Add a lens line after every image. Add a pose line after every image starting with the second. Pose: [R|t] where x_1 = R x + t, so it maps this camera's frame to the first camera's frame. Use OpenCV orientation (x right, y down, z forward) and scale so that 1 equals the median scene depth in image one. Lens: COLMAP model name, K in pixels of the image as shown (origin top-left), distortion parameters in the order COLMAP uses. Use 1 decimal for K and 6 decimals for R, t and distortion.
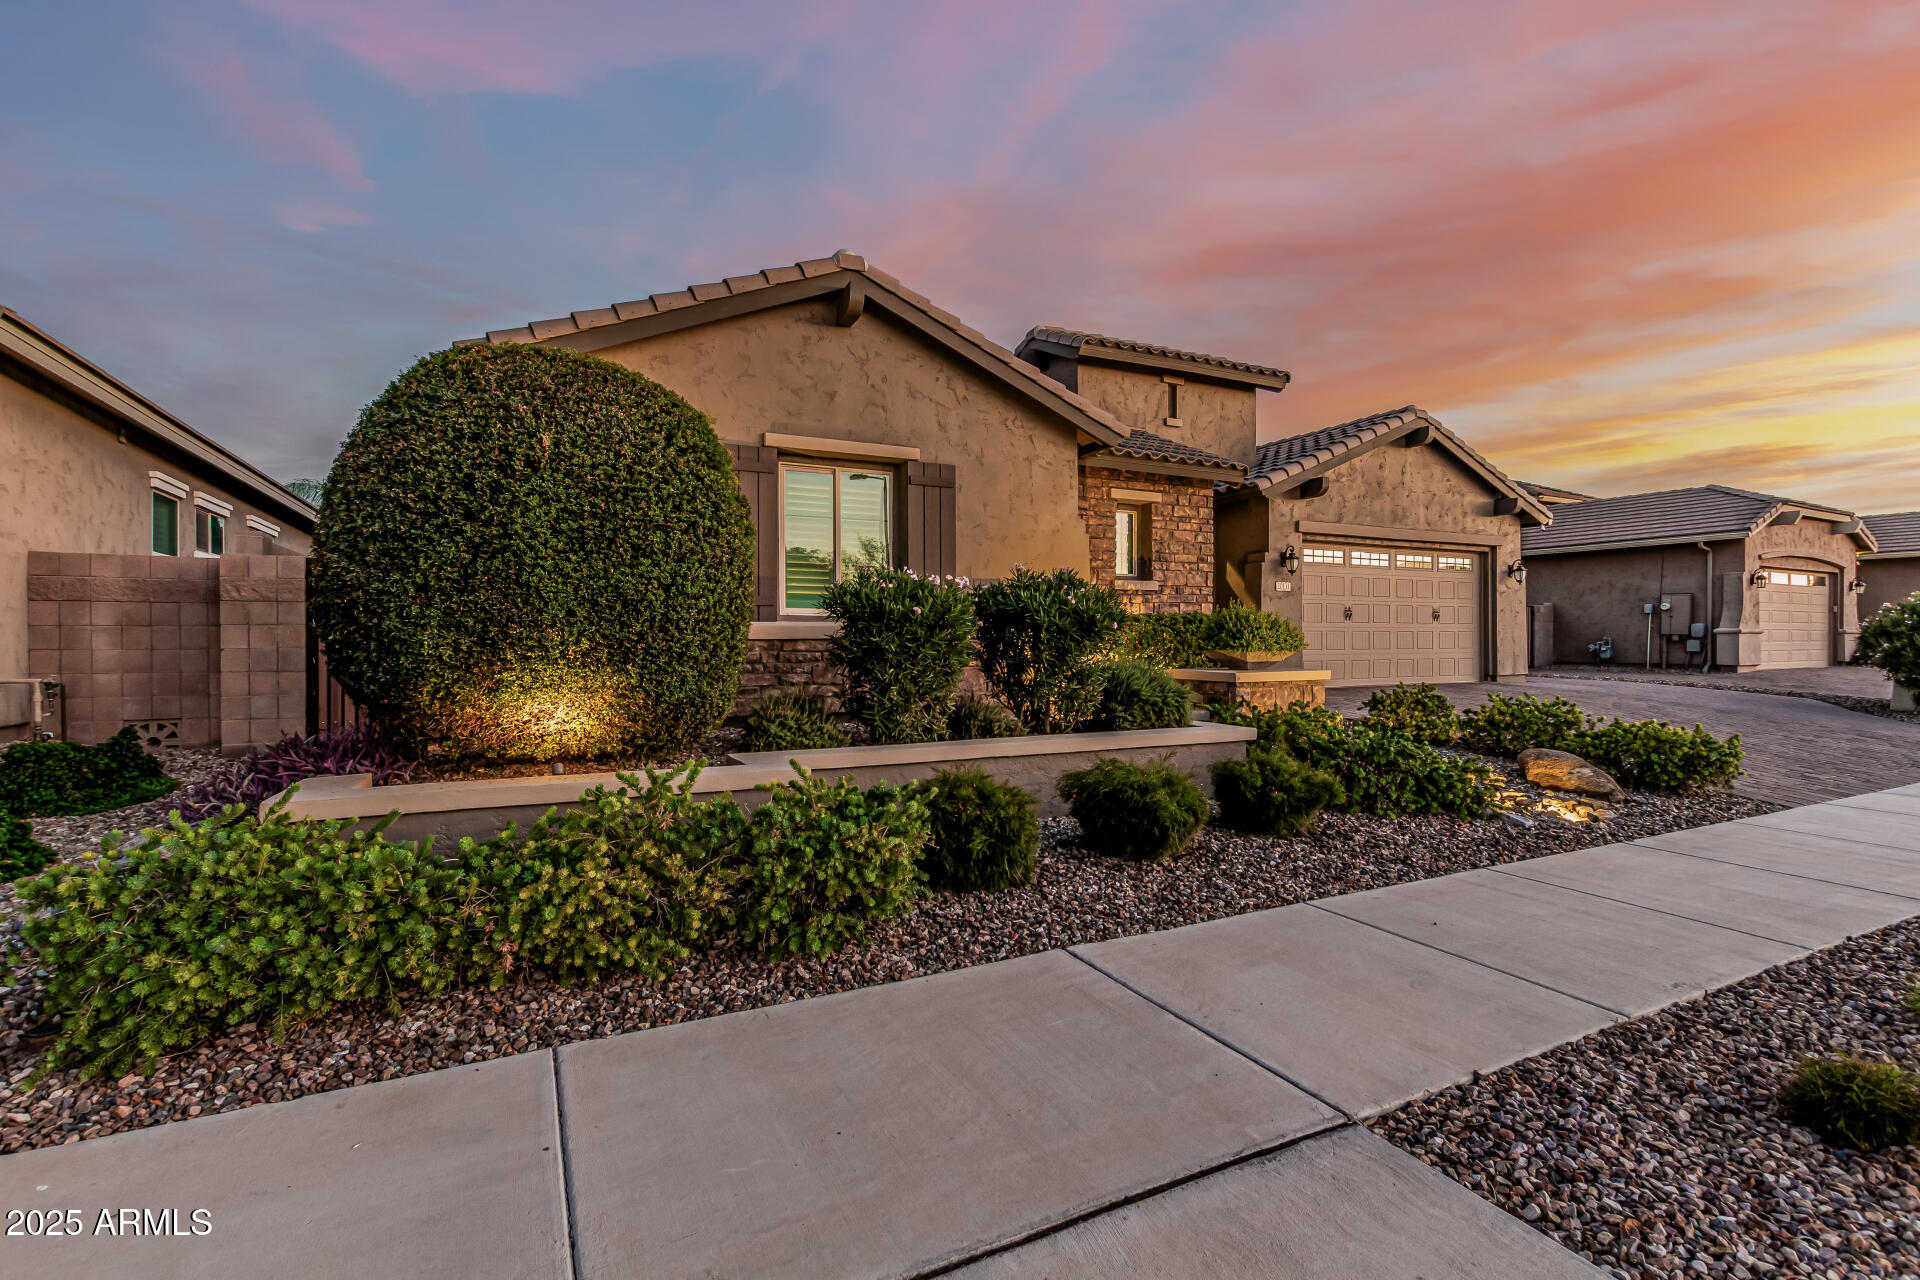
lens RADIAL K [[874.3, 0, 956.9], [0, 874.3, 634.7], [0, 0, 1]] dist [0.002113, -0.000818]
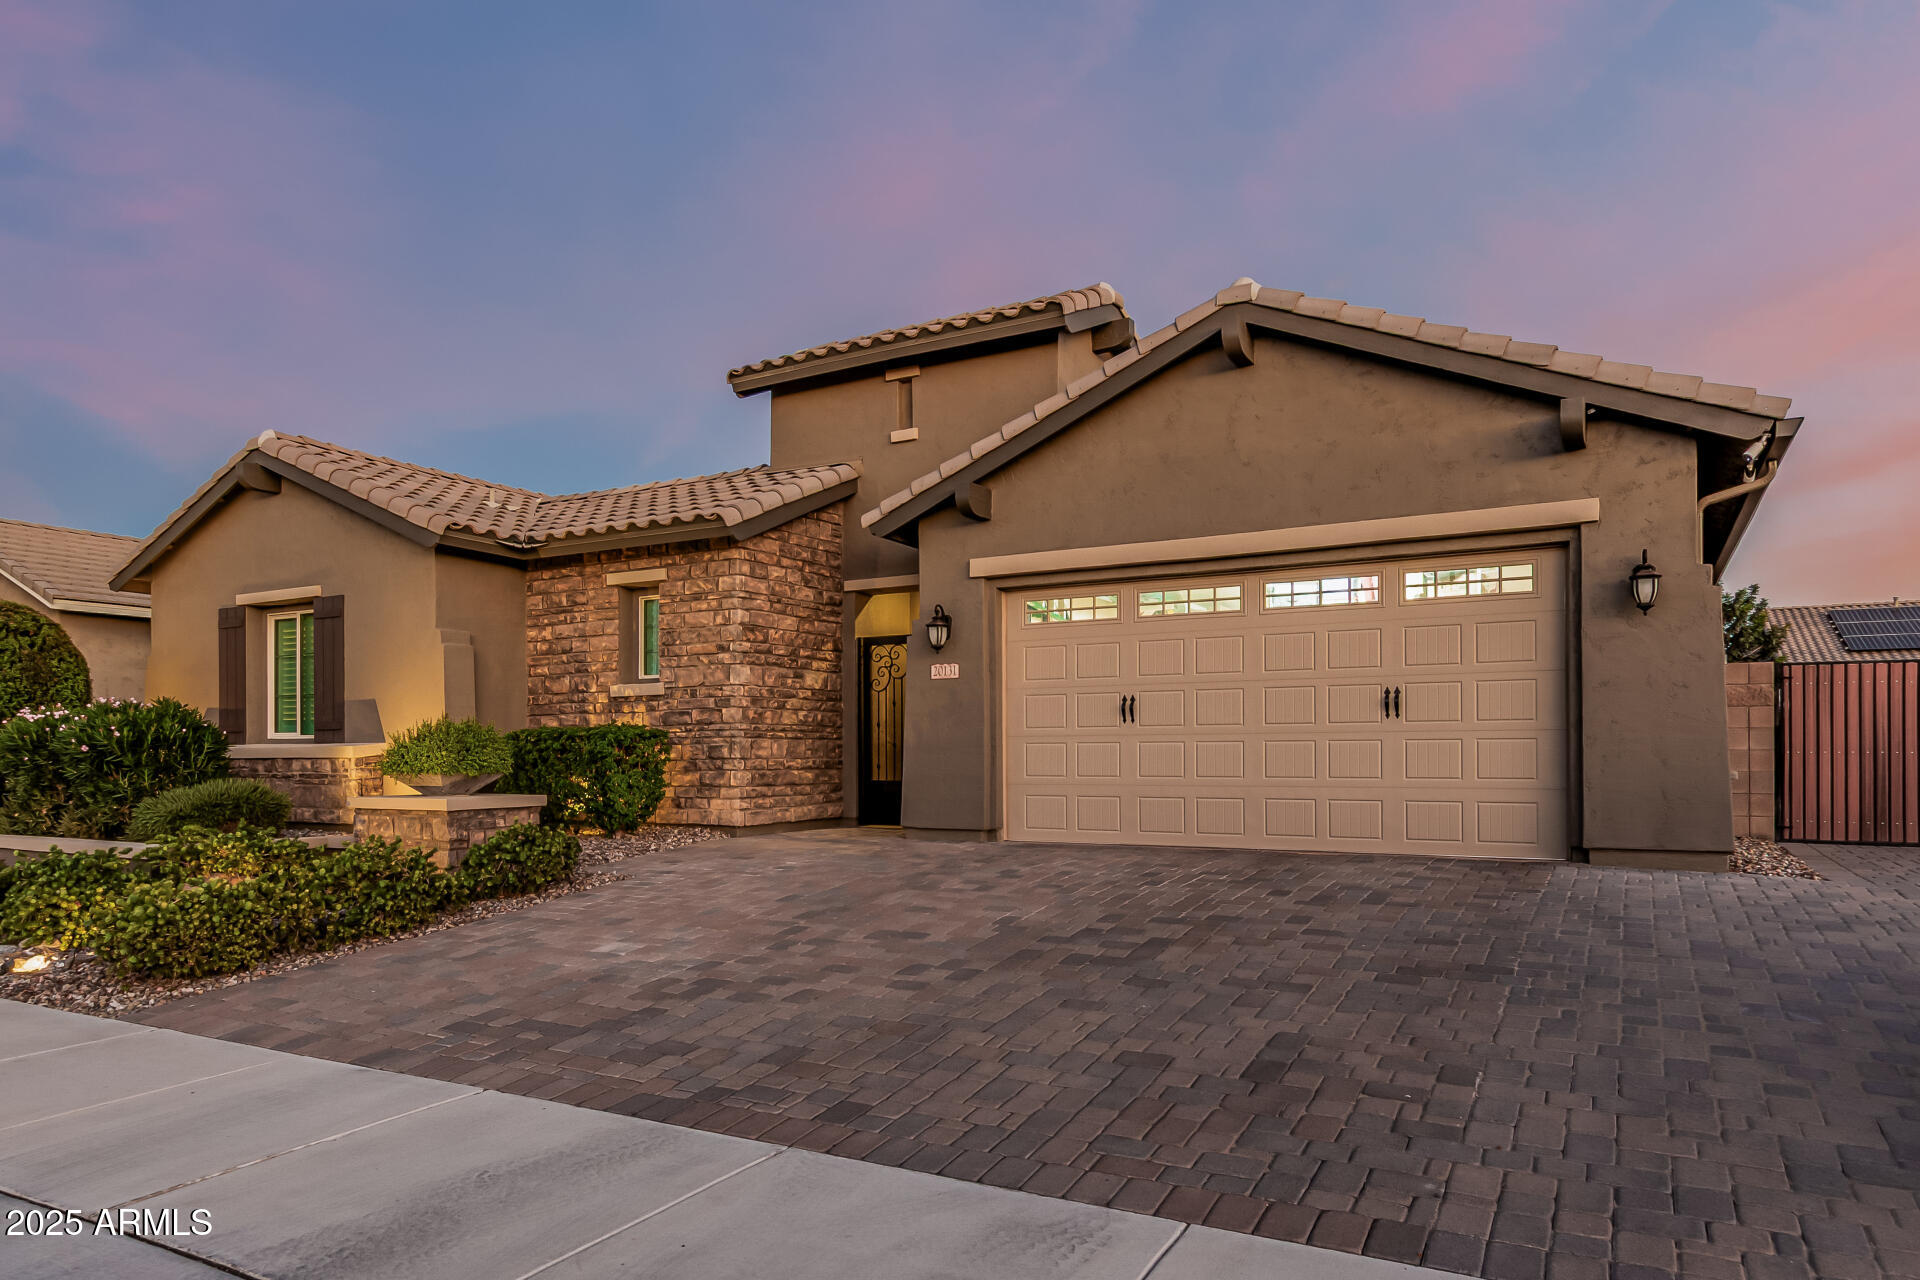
lens RADIAL K [[1190.5, 0, 952.2], [0, 1190.5, 750.3], [0, 0, 1]] dist [-0.006325, 0.000155]
pose [[0.557726, -0.003663, -0.830017, 1.068308], [0.008041, 0.999967, 0.000990, -0.000198], [0.829986, -0.007226, 0.557738, 0.535707]]
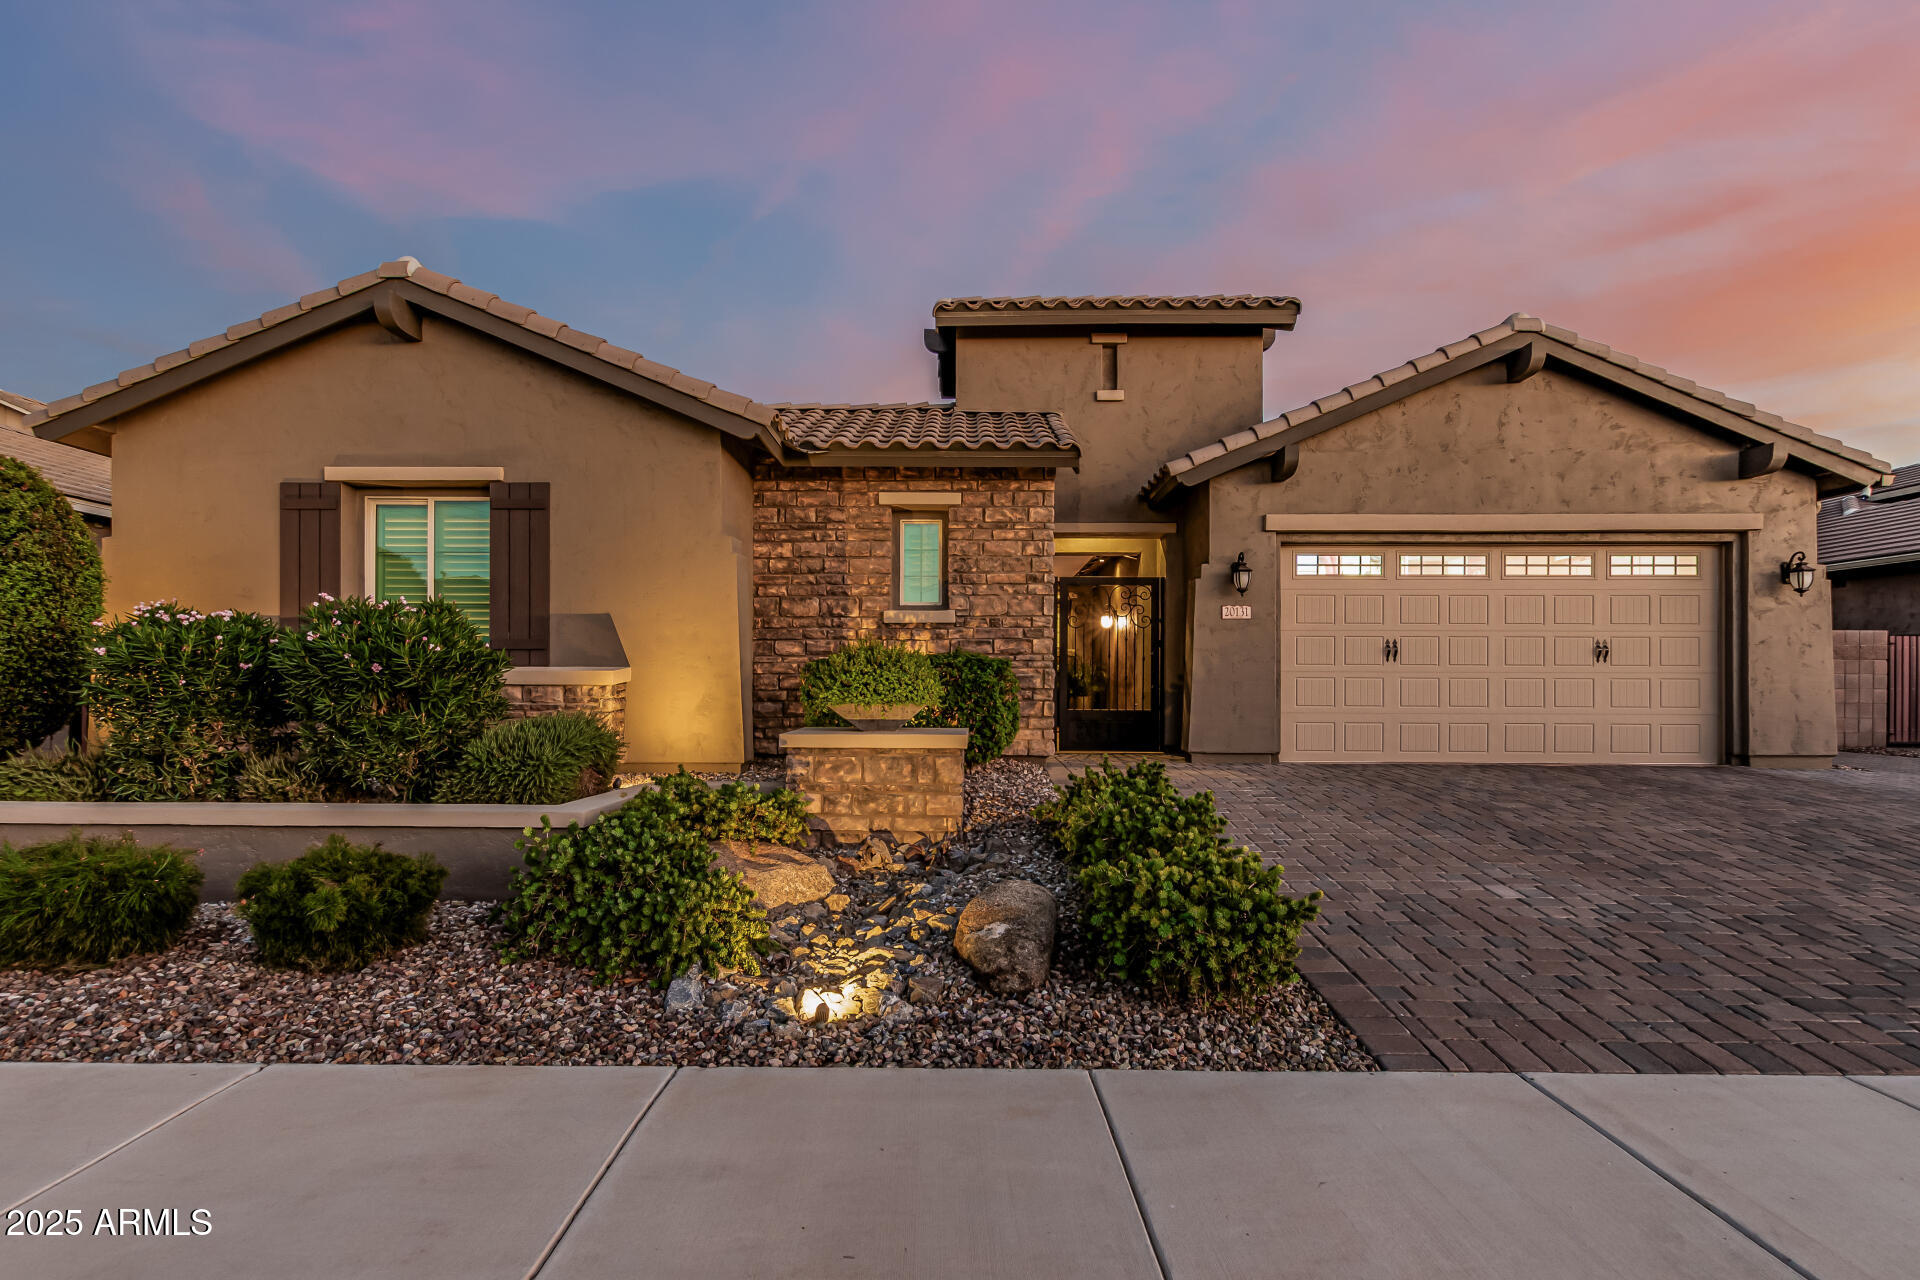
lens RADIAL K [[923.2, 0, 944.4], [0, 923.2, 683.3], [0, 0, 1]] dist [-0.002556, -0.000583]
pose [[0.885282, 0.003580, -0.465041, 0.505679], [-0.003131, 0.999994, 0.001739, 0.000044], [0.465045, -0.000084, 0.885287, 0.252144]]
